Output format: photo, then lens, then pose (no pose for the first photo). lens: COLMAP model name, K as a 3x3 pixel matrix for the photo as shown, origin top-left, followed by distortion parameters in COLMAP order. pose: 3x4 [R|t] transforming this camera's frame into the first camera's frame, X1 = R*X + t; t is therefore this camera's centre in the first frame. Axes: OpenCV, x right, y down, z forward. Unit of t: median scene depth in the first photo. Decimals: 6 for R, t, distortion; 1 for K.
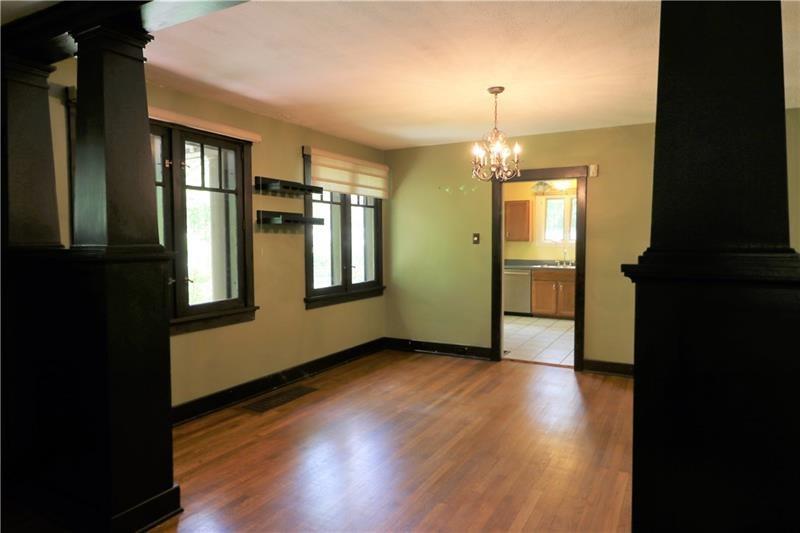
lens RADIAL K [[503.6, 0, 392.6], [0, 503.6, 260.0], [0, 0, 1]] dist [0.002656, 0.000412]
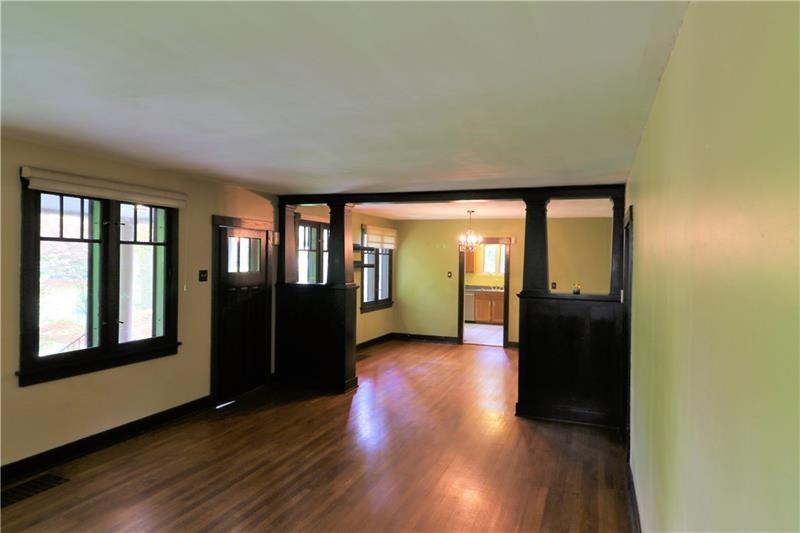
lens RADIAL K [[503.6, 0, 392.6], [0, 503.6, 260.0], [0, 0, 1]] dist [0.002656, 0.000412]
pose [[0.990547, 0.018539, 0.135912, -0.268149], [-0.013305, 0.999138, -0.039314, -0.021568], [-0.136524, 0.037134, 0.989941, -0.704813]]
